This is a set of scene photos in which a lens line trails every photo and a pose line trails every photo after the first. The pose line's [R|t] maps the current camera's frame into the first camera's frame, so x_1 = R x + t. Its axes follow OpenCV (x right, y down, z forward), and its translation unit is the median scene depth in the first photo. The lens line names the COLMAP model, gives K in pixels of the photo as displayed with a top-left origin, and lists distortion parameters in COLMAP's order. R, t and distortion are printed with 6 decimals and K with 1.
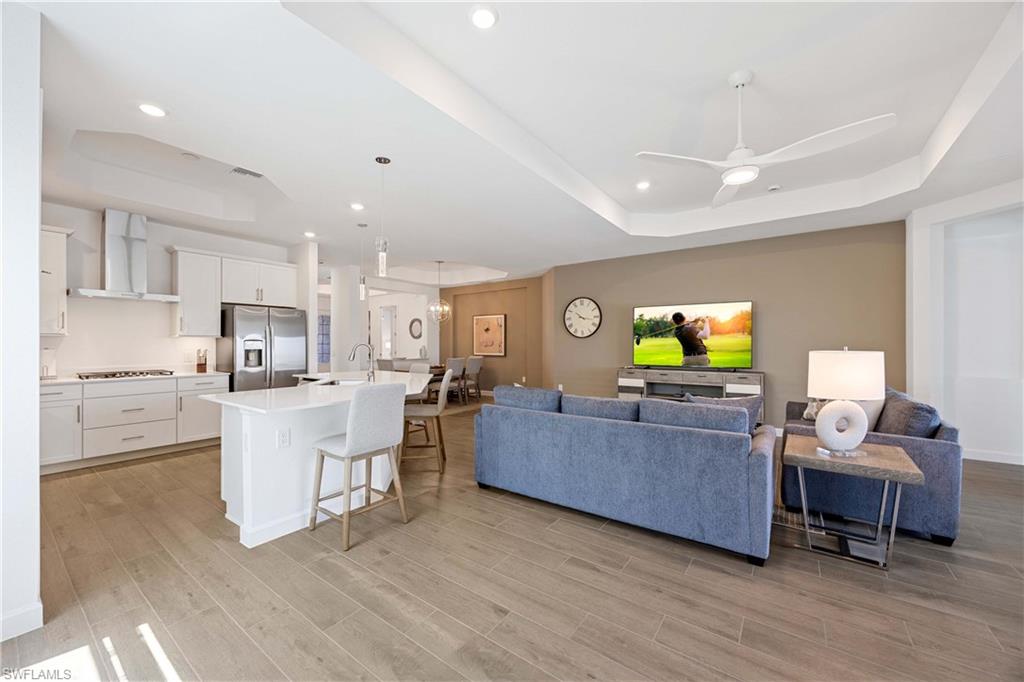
lens RADIAL K [[391.1, 0, 512.0], [0, 391.1, 341.0], [0, 0, 1]] dist [0.000529, 0.000123]
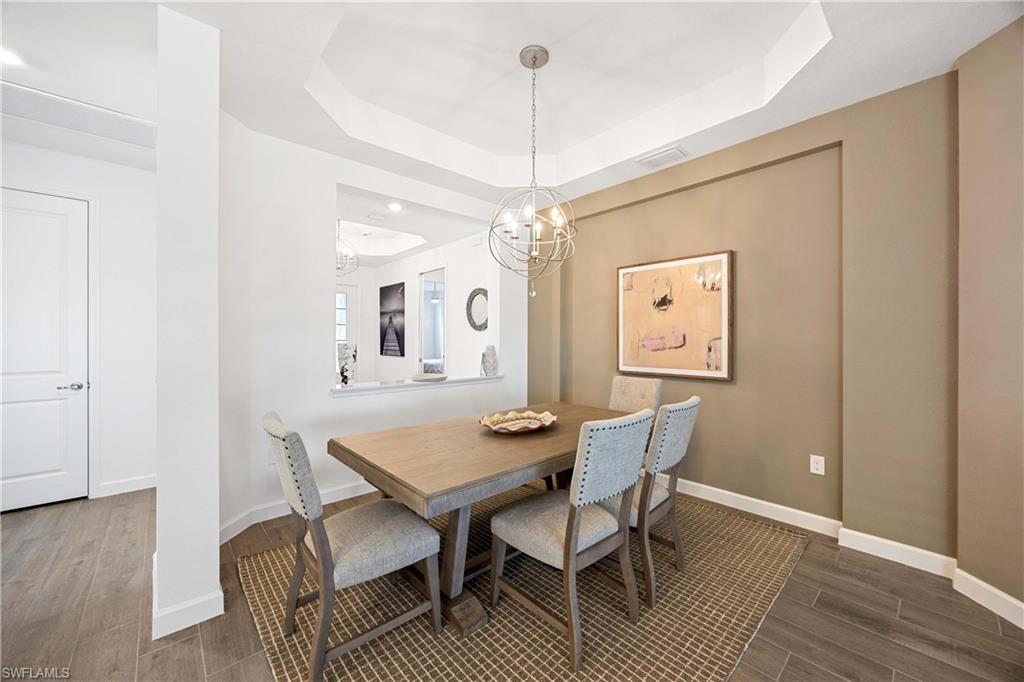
lens RADIAL K [[389.5, 0, 513.0], [0, 389.5, 340.4], [0, 0, 1]] dist [-0.001716, -0.000006]
pose [[0.978821, 0.001307, -0.204712, -0.194692], [0.001012, 0.999937, 0.011222, 0.002551], [0.204713, -0.011191, 0.978758, 0.981989]]
